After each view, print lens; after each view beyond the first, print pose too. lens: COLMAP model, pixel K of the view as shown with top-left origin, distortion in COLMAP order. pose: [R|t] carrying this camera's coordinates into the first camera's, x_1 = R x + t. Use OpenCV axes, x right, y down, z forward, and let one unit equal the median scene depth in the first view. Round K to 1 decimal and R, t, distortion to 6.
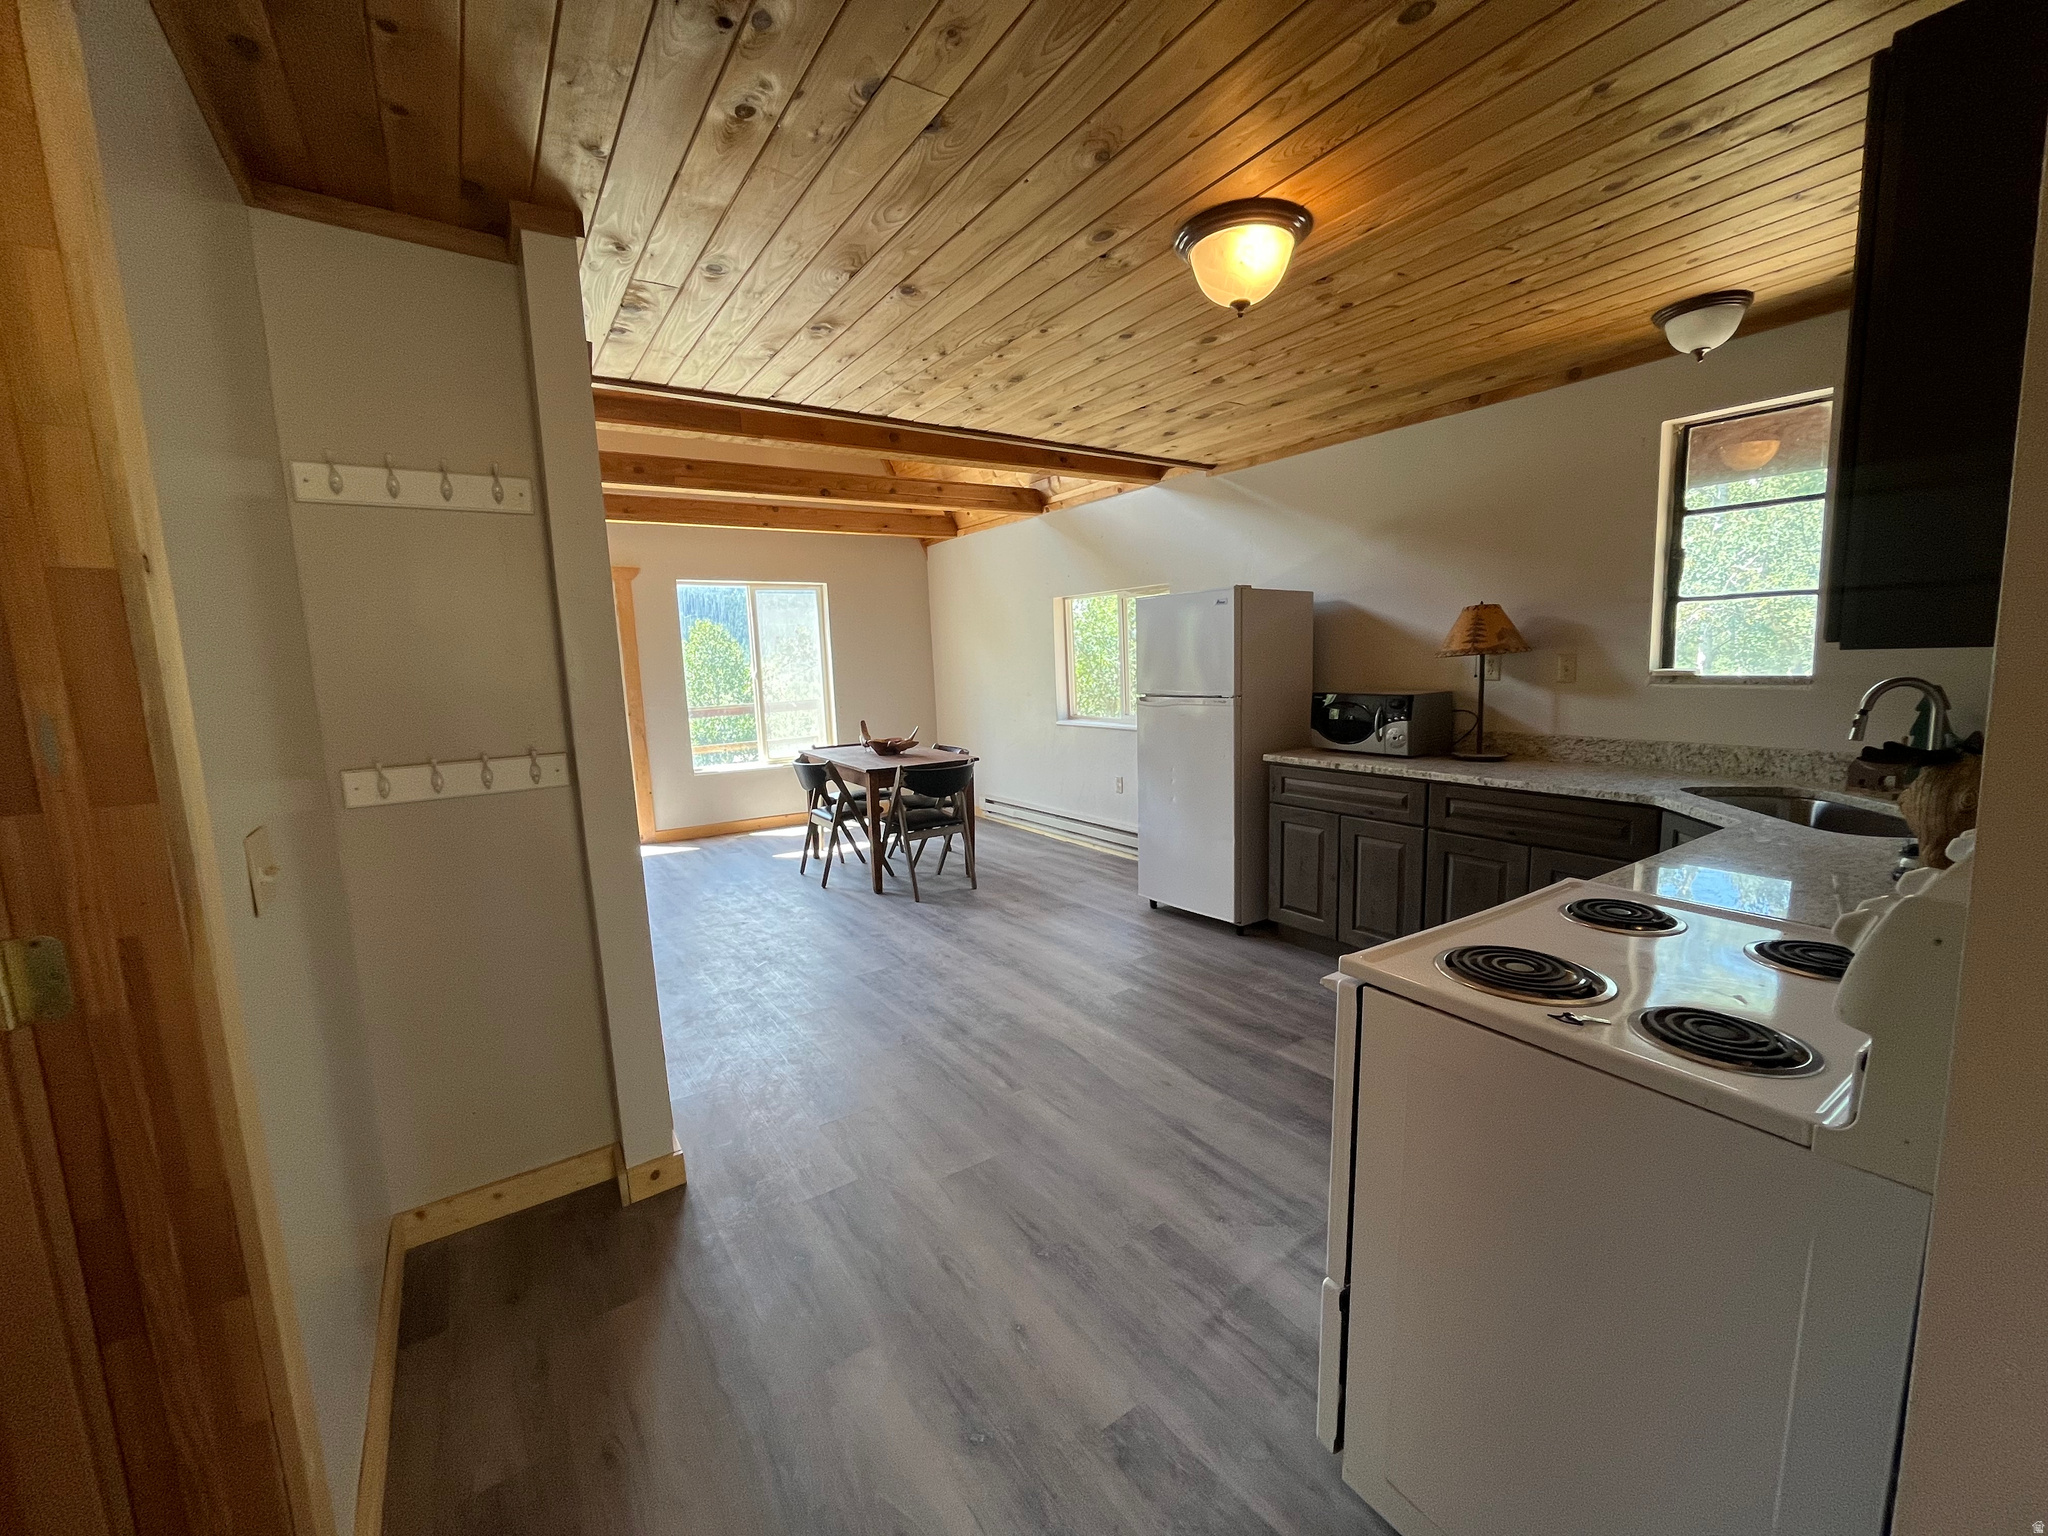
lens RADIAL K [[829.5, 0, 1022.7], [0, 829.5, 771.9], [0, 0, 1]] dist [-0.001847, -0.000256]
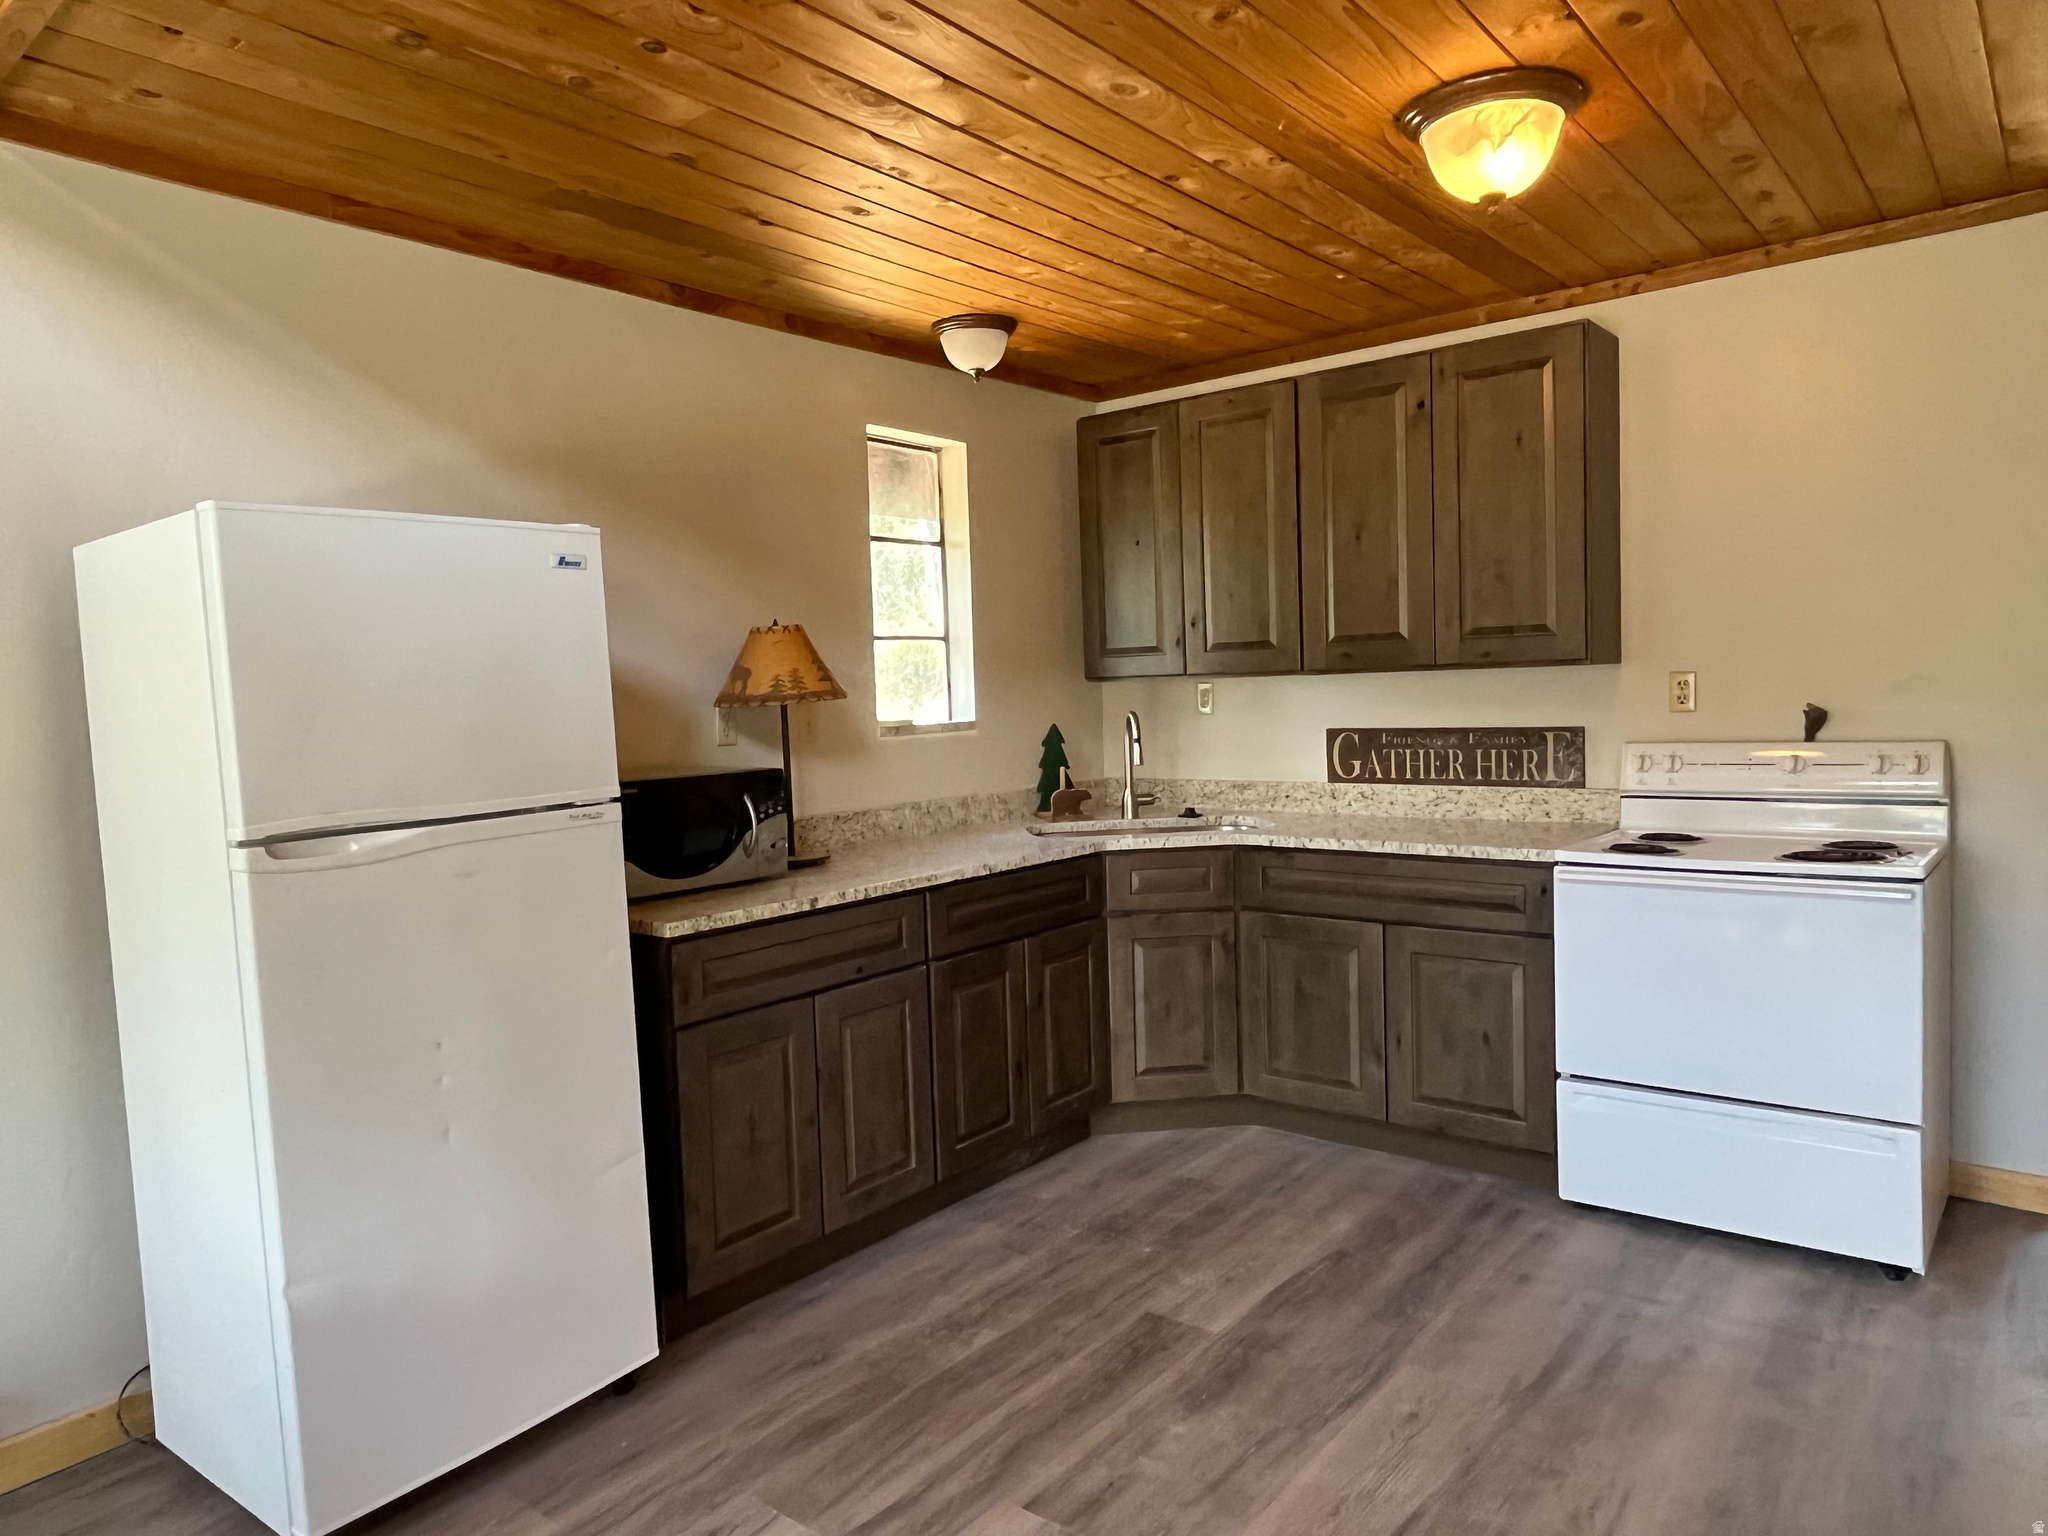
lens RADIAL K [[1298.1, 0, 1013.0], [0, 1298.1, 750.0], [0, 0, 1]] dist [-0.002765, -0.001332]
pose [[-0.281980, -0.012773, 0.959335, -0.621041], [0.175943, 0.982266, 0.064794, -0.185707], [-0.943150, 0.187059, -0.274732, 1.481980]]
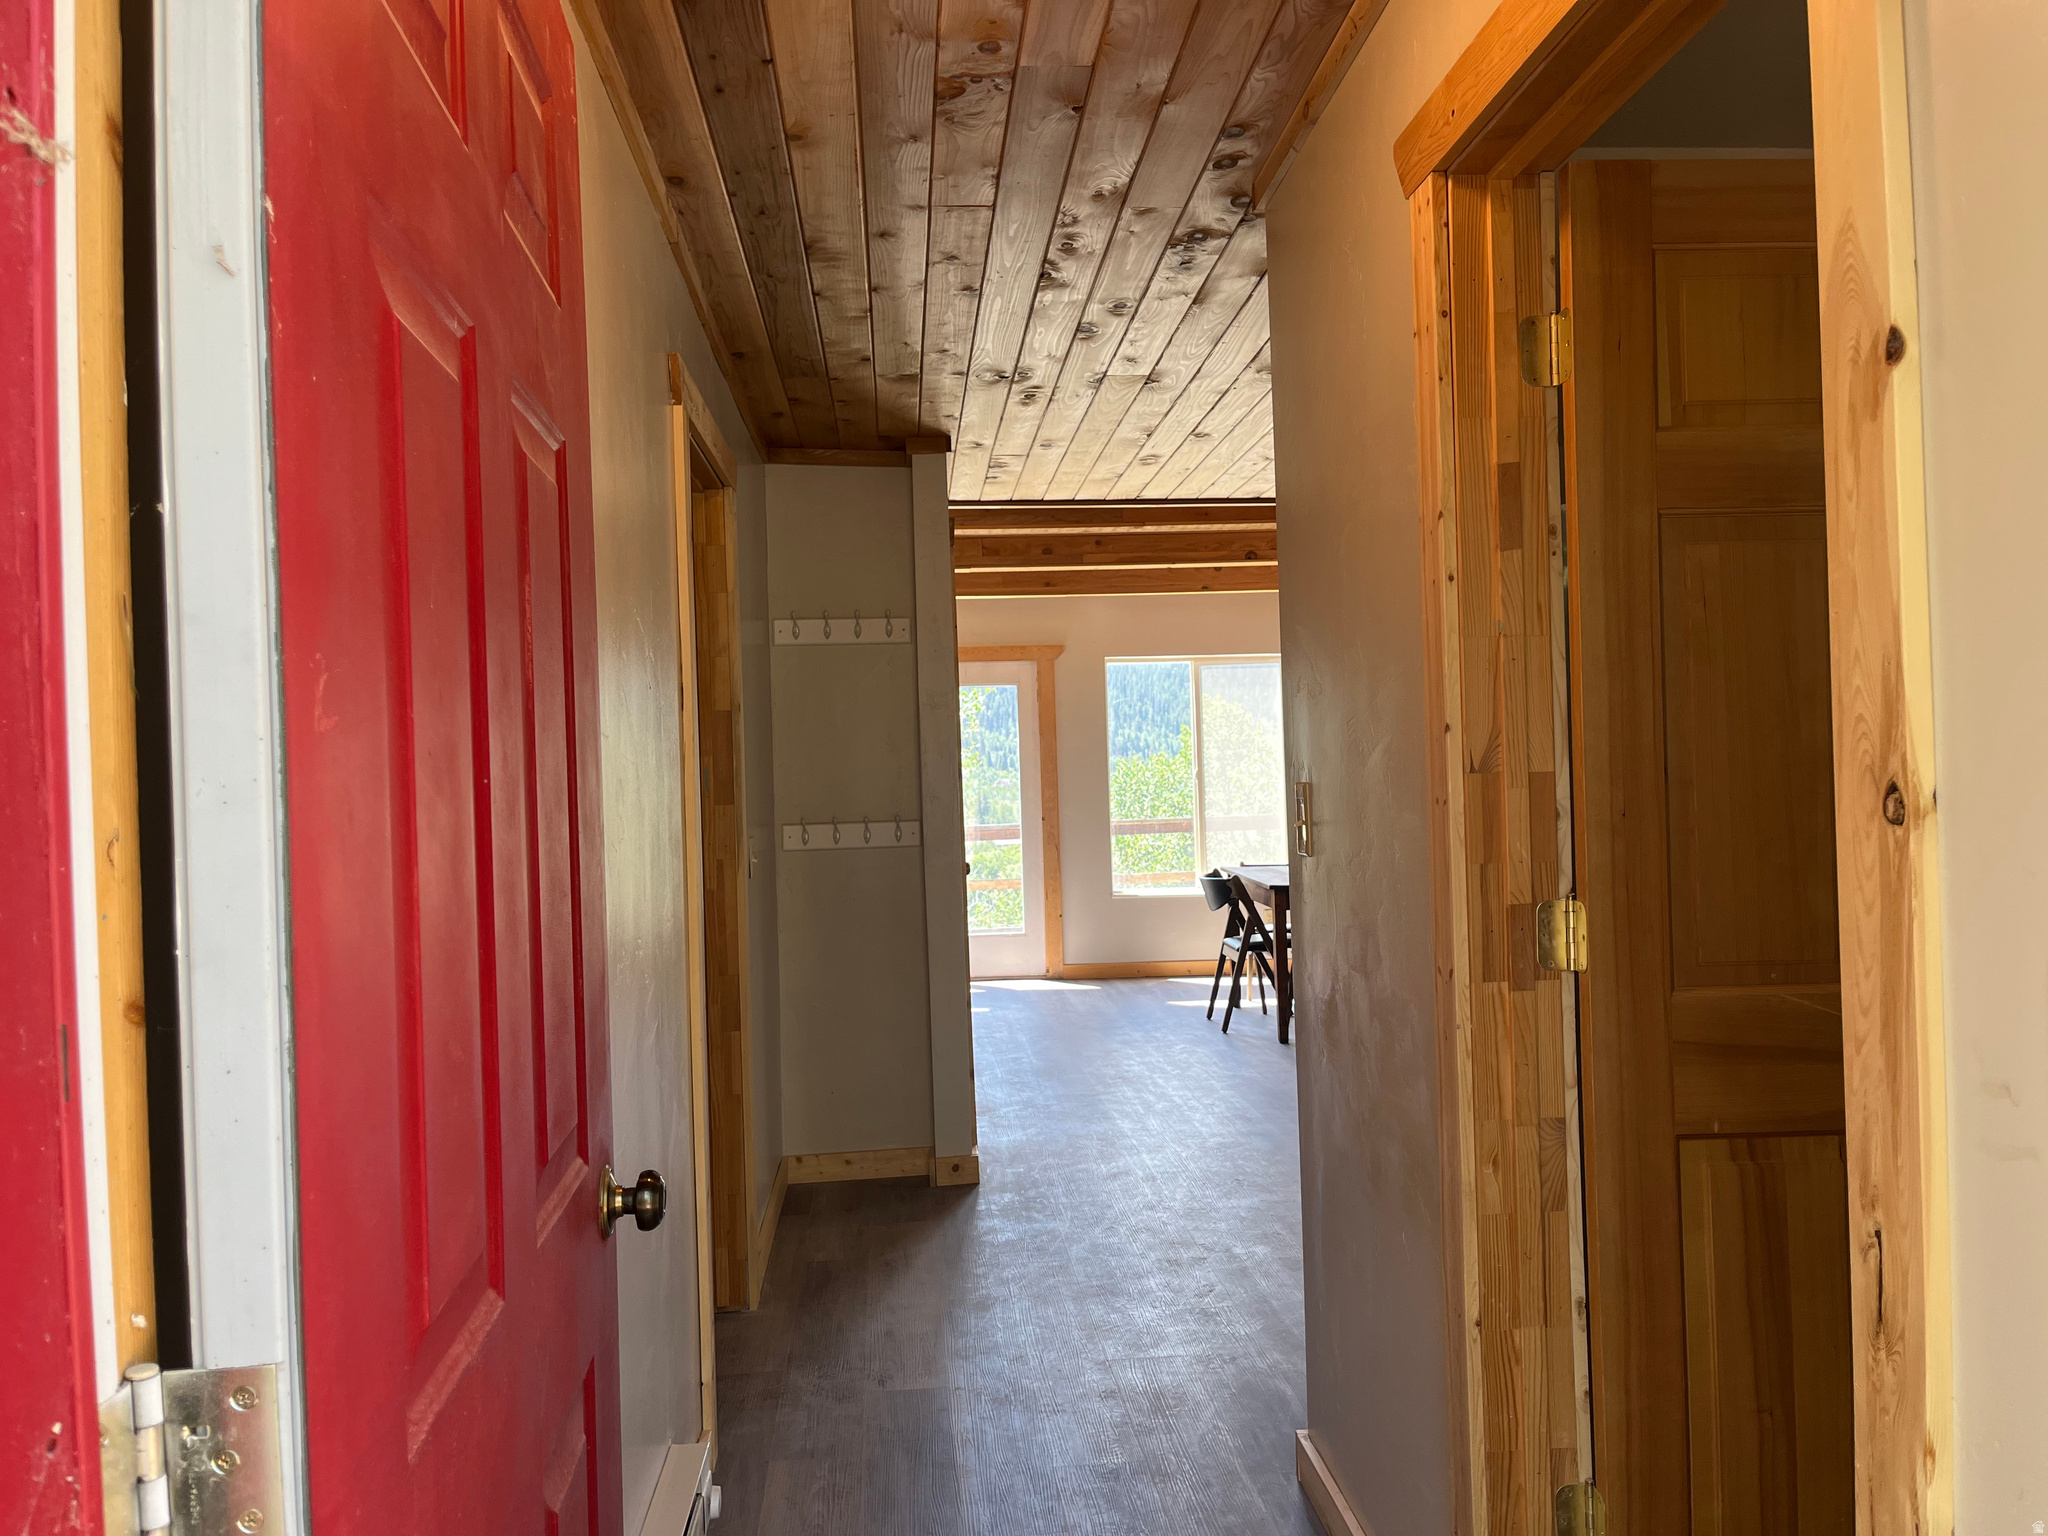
lens RADIAL K [[1542.8, 0, 1026.1], [0, 1542.8, 773.3], [0, 0, 1]] dist [0.062262, -0.005464]
pose [[0.871946, 0.006359, -0.489561, 0.499431], [-0.067826, 0.991843, -0.107921, 0.098625], [0.484881, 0.127306, 0.865265, -0.655249]]
